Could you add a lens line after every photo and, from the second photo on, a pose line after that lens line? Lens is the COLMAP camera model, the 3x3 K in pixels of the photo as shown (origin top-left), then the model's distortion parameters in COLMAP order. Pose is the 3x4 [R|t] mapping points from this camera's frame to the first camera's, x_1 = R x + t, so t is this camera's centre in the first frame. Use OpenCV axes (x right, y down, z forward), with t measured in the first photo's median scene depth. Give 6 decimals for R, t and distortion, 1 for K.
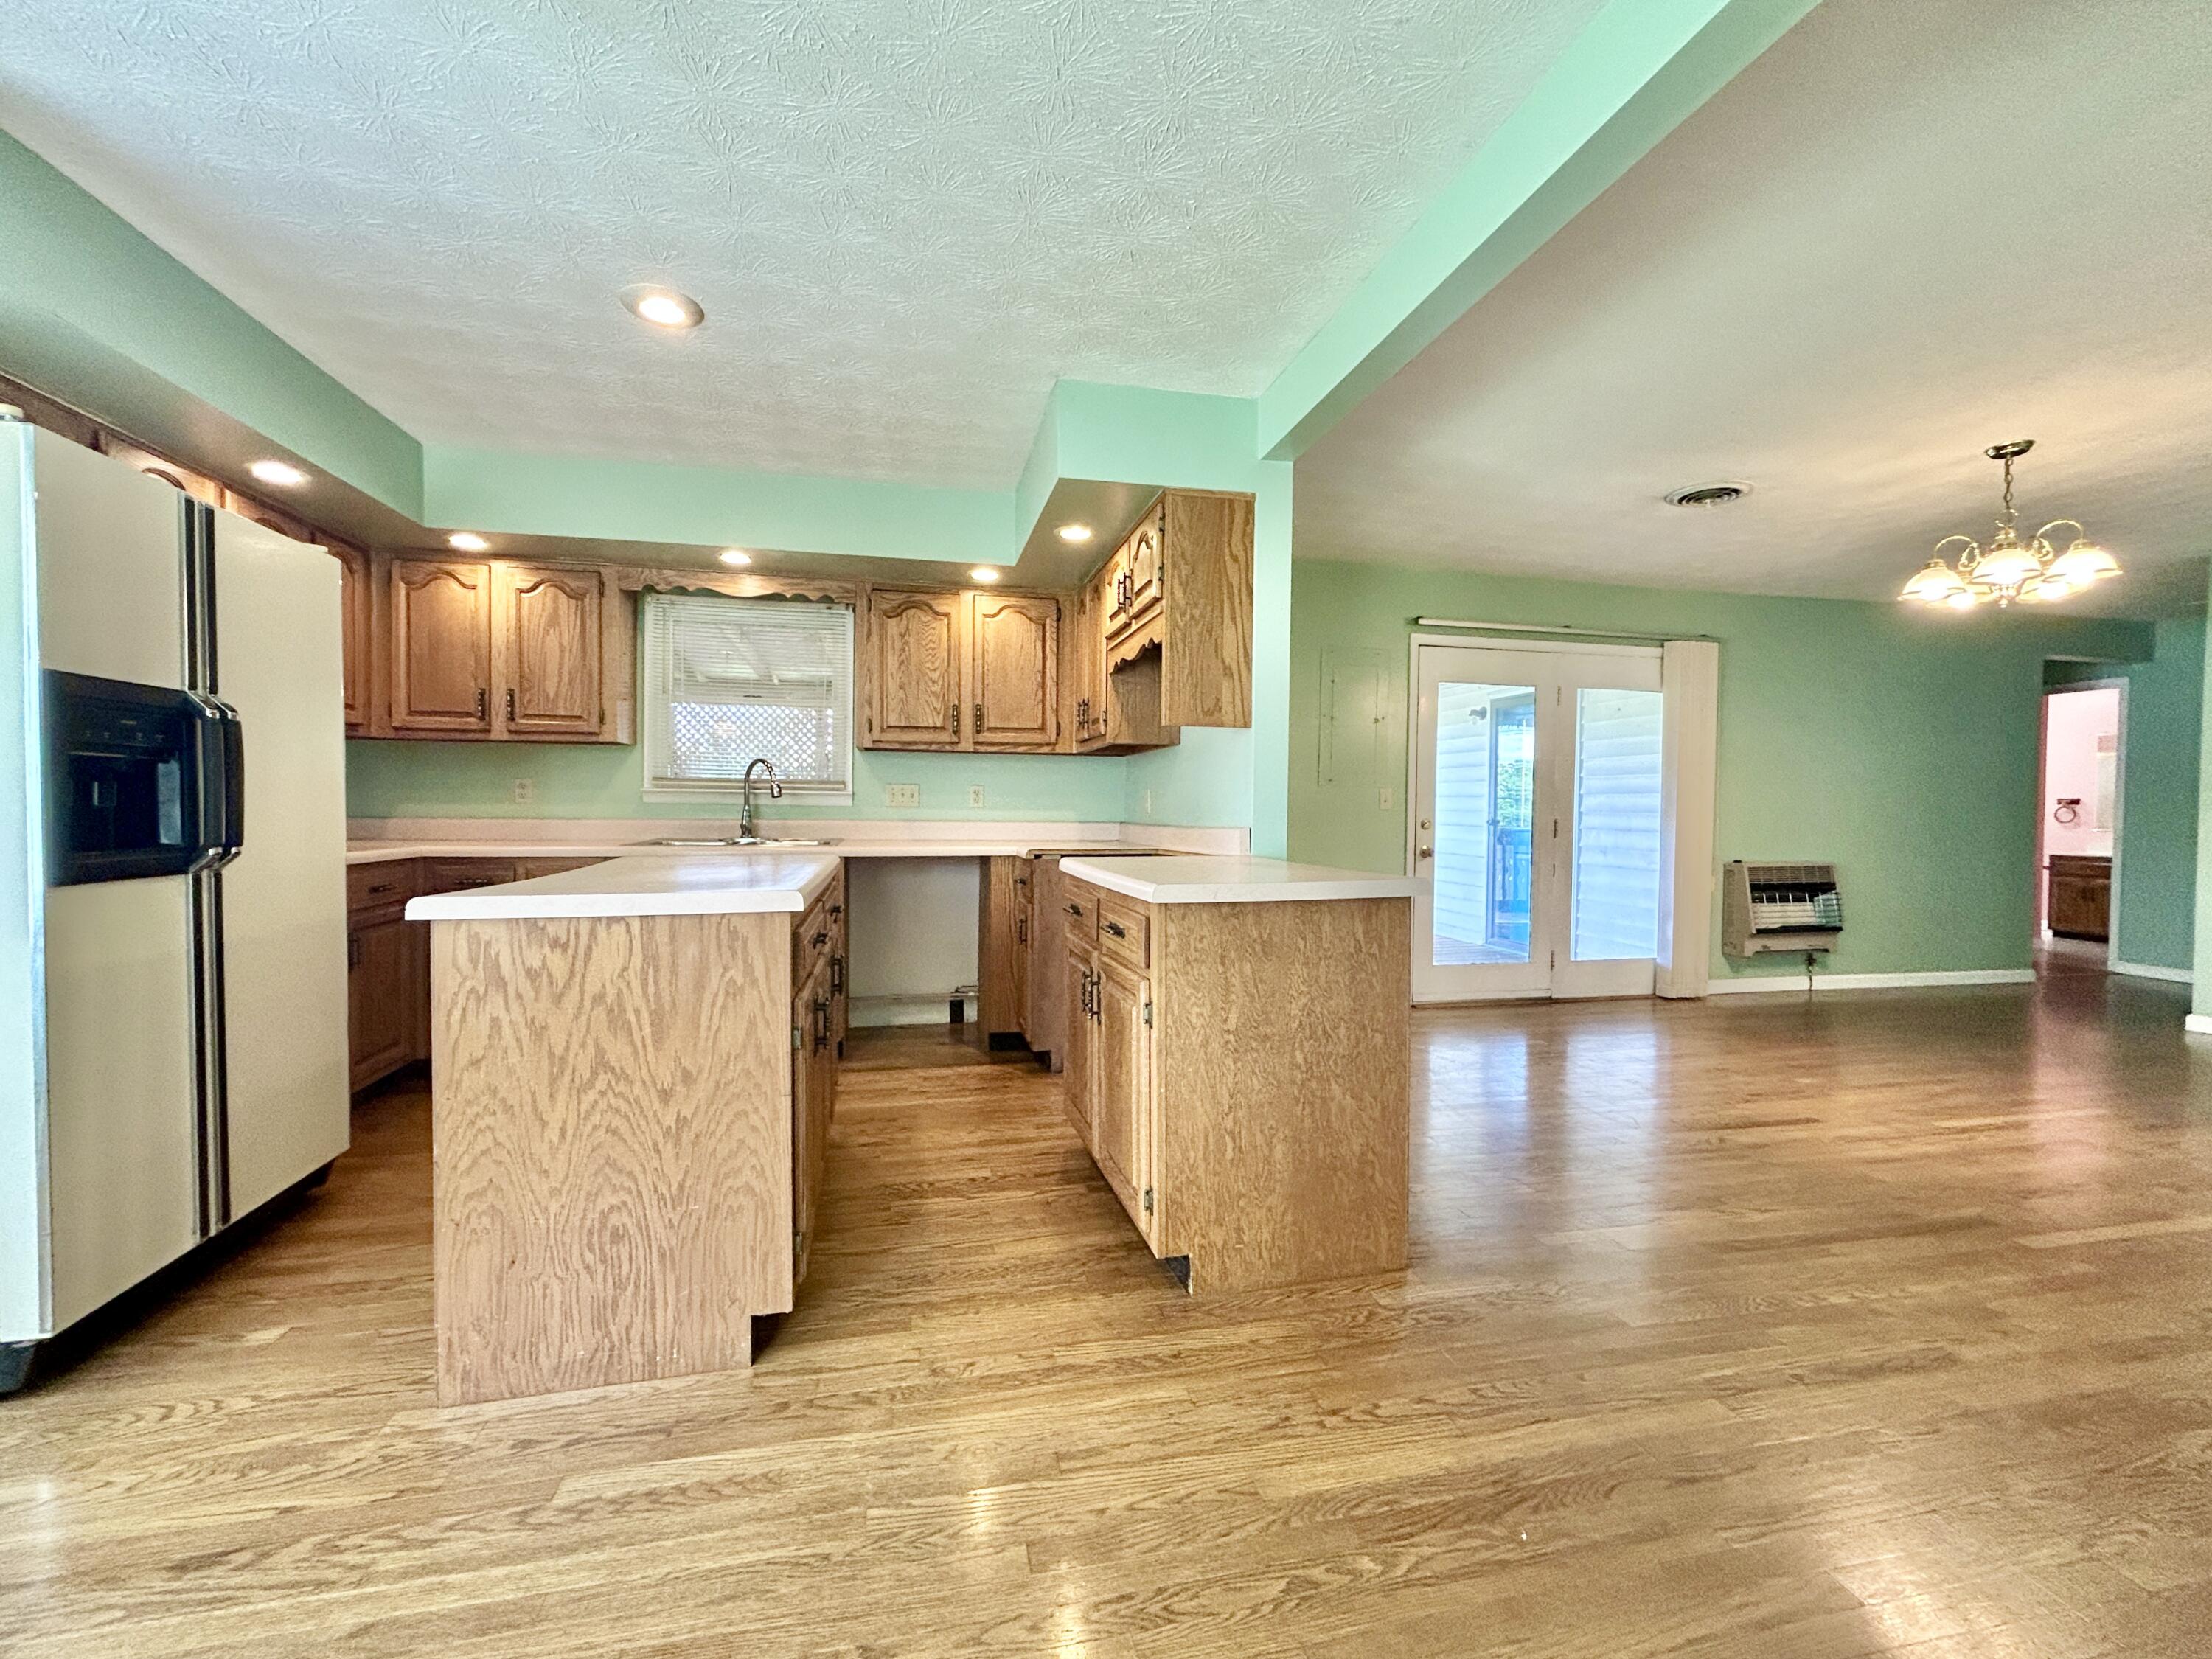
lens RADIAL K [[907.1, 0, 1104.9], [0, 907.1, 824.8], [0, 0, 1]] dist [0.009029, 0.000052]
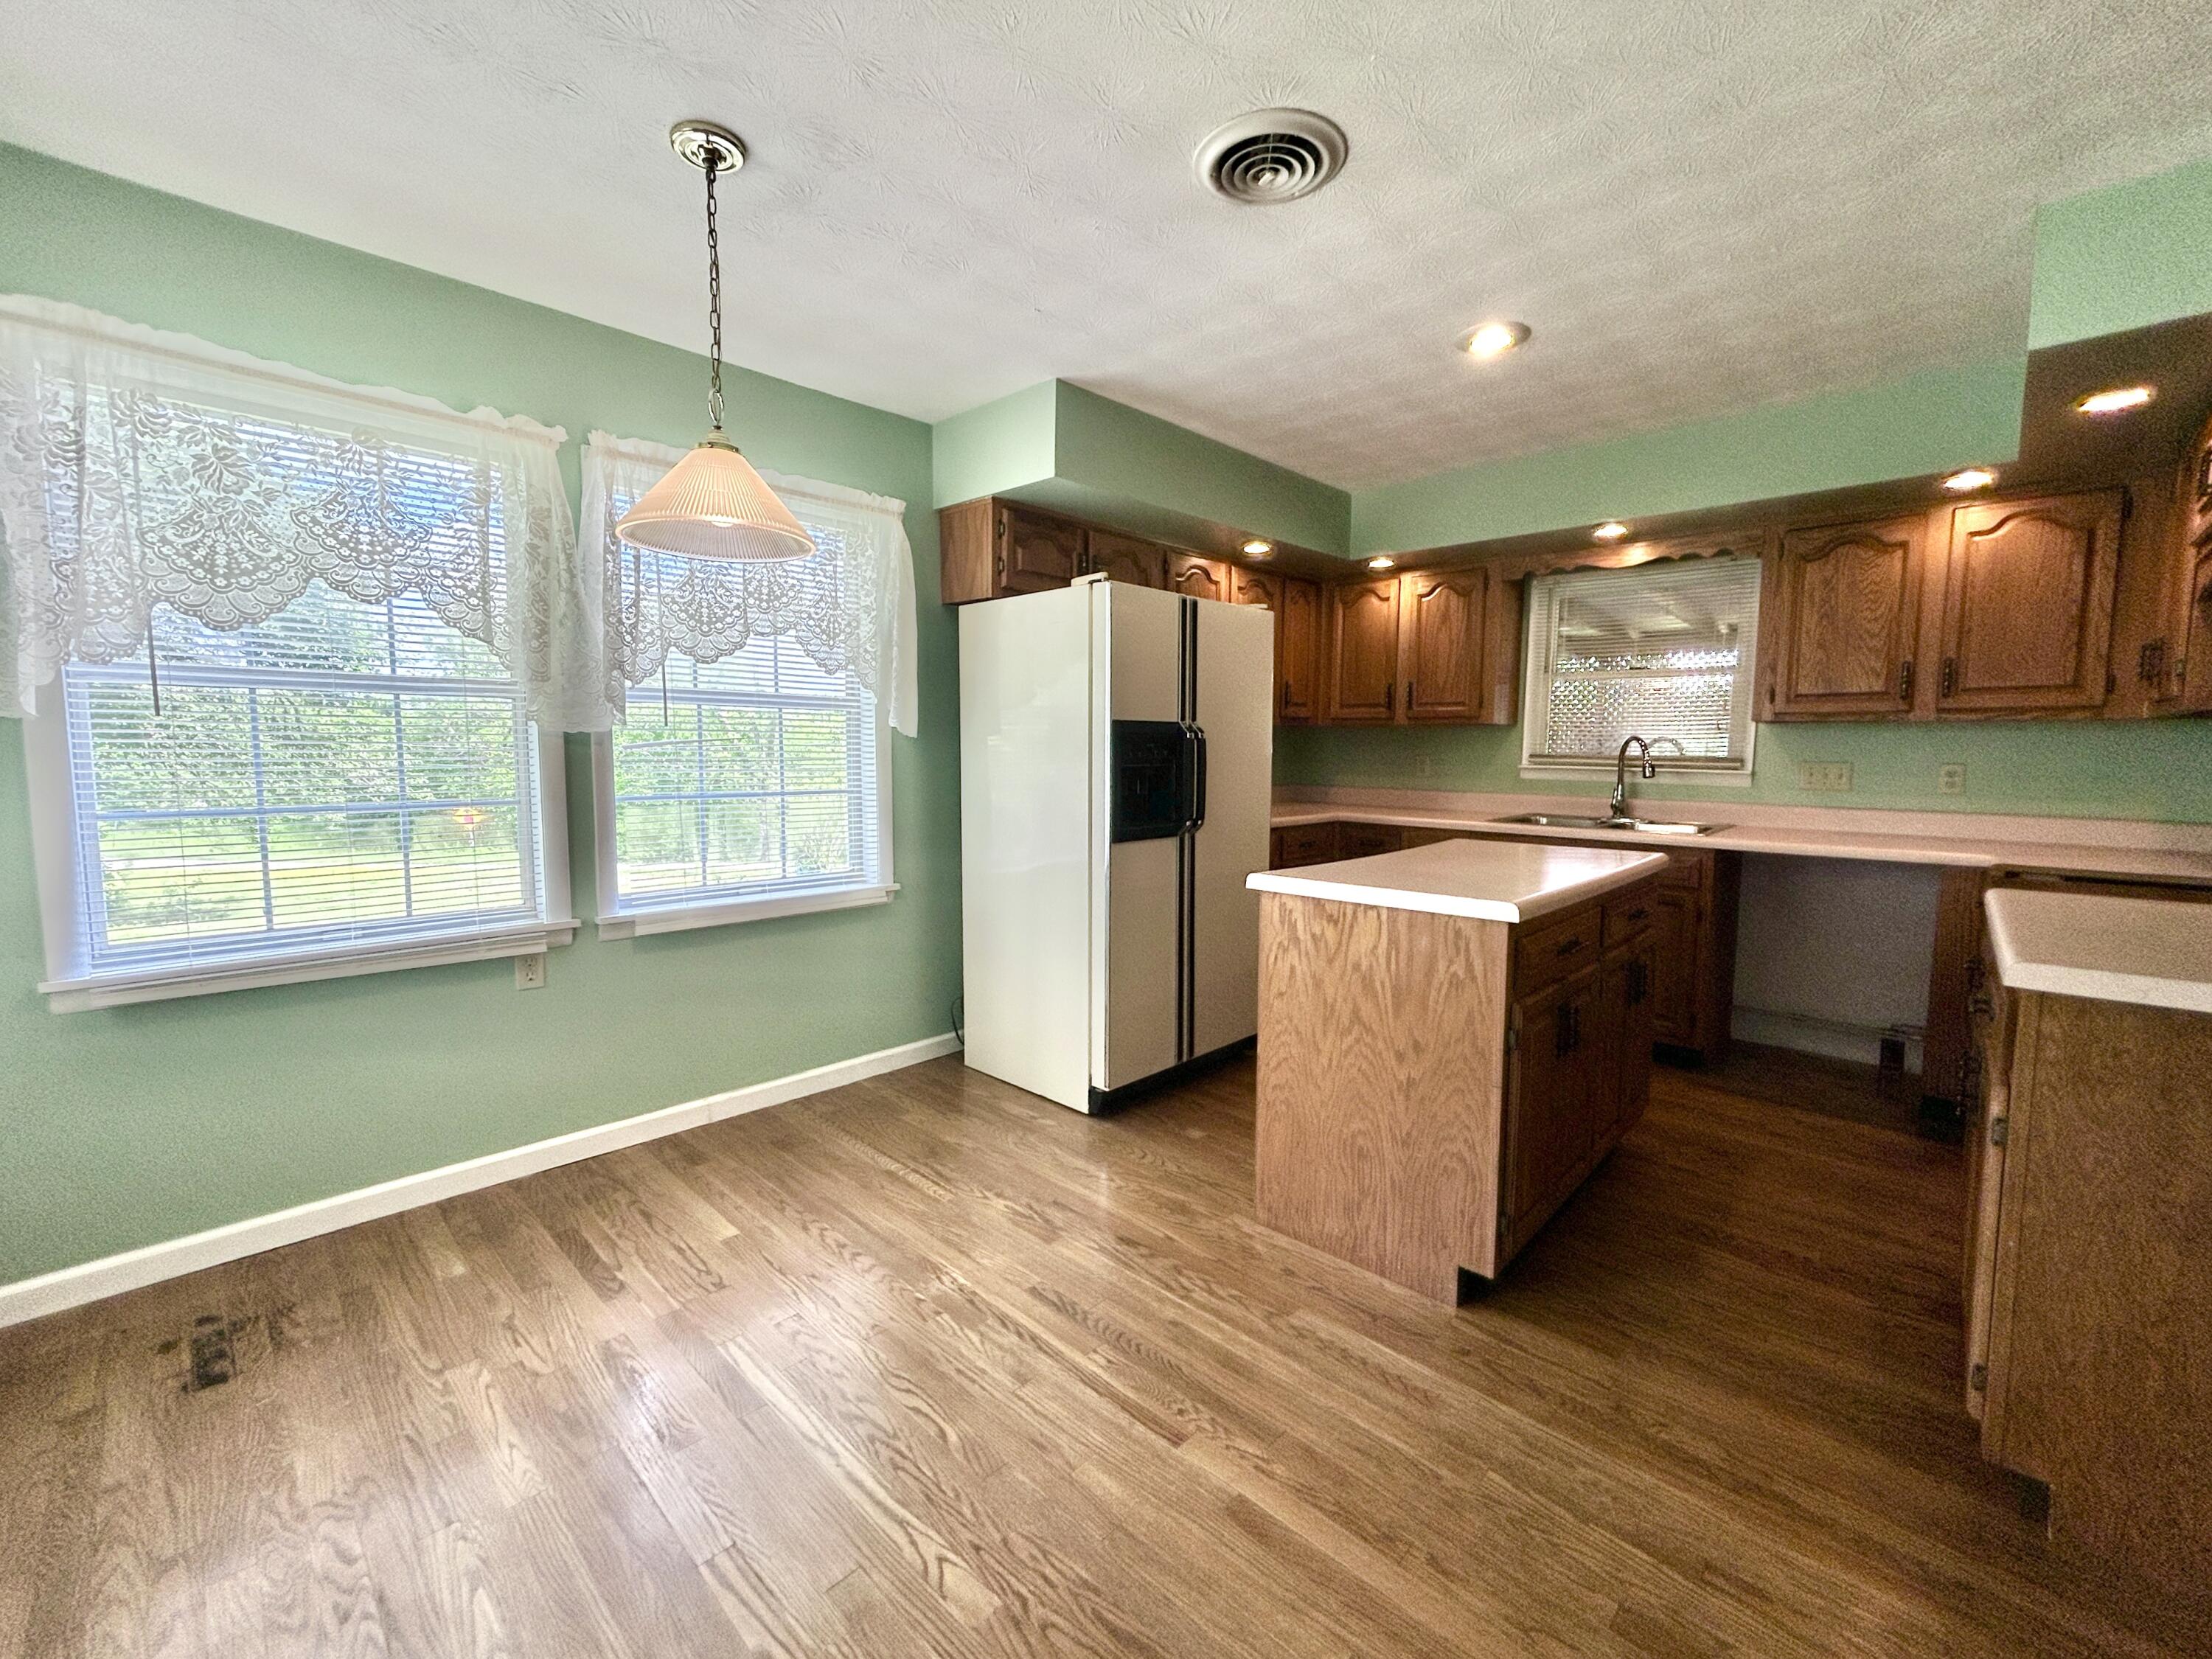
lens RADIAL K [[931.0, 0, 1106.0], [0, 931.0, 829.5], [0, 0, 1]] dist [-0.001250, 0.006565]
pose [[0.552802, 0.077209, -0.829728, 0.271135], [-0.022654, 0.996723, 0.077655, -0.080137], [0.833004, -0.024131, 0.552740, -0.001310]]
